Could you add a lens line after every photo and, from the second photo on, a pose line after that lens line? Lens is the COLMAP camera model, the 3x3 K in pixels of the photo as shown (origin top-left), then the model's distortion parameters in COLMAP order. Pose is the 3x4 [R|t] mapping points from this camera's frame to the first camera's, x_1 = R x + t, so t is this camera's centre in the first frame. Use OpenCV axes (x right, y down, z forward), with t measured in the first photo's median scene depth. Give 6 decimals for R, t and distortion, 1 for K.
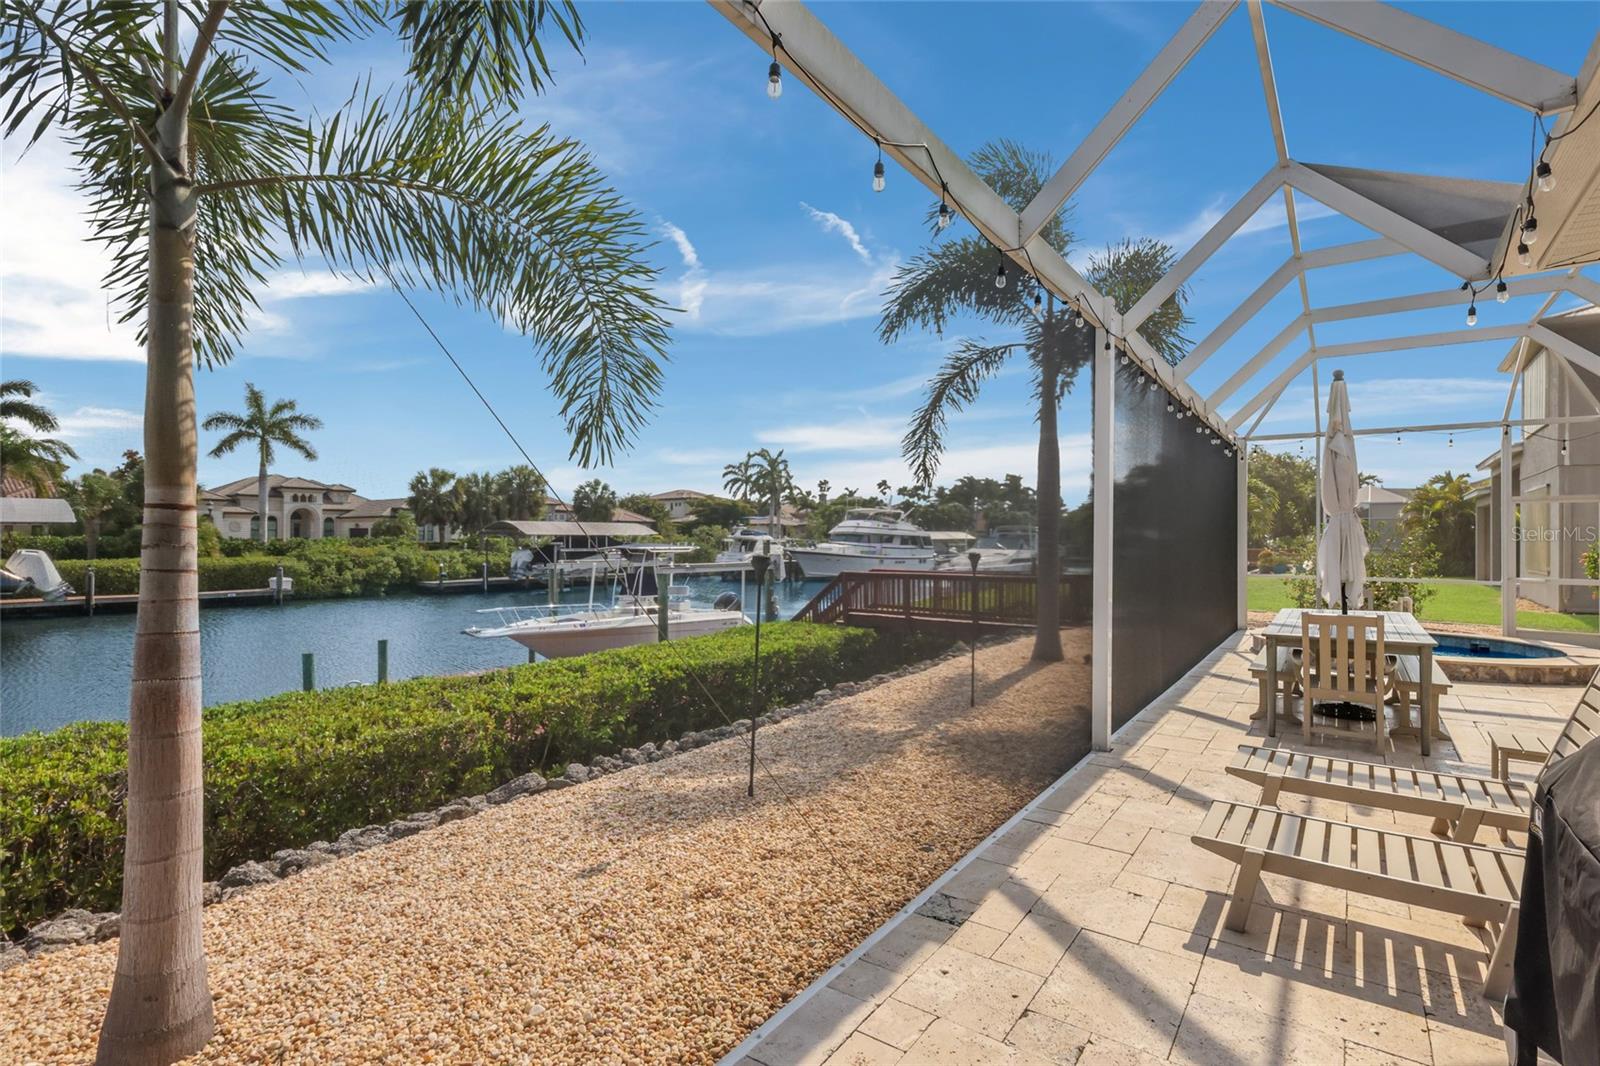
lens RADIAL K [[757.9, 0, 799.5], [0, 757.9, 528.5], [0, 0, 1]] dist [0.001219, 0.000010]
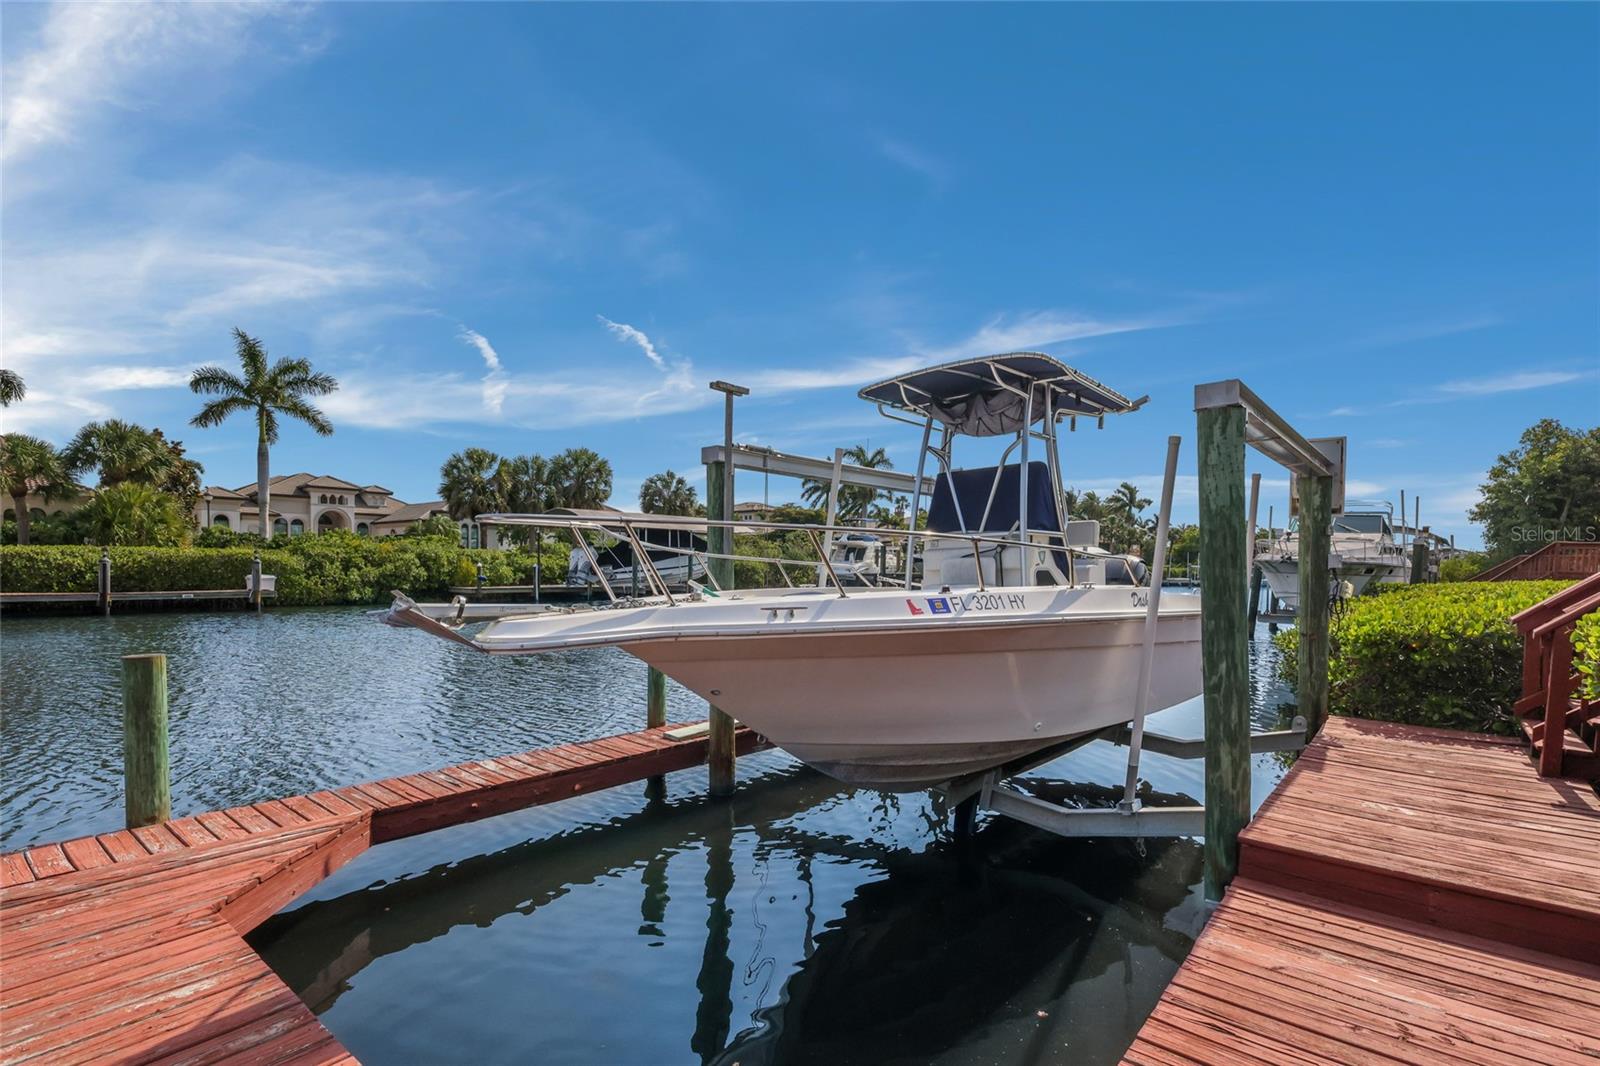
lens RADIAL K [[766.5, 0, 802.6], [0, 766.5, 579.8], [0, 0, 1]] dist [0.000173, -0.000195]
pose [[0.998159, 0.010182, -0.059786, -0.093667], [-0.008446, 0.999538, 0.029205, 0.033505], [0.060056, -0.028647, 0.997784, 0.228771]]
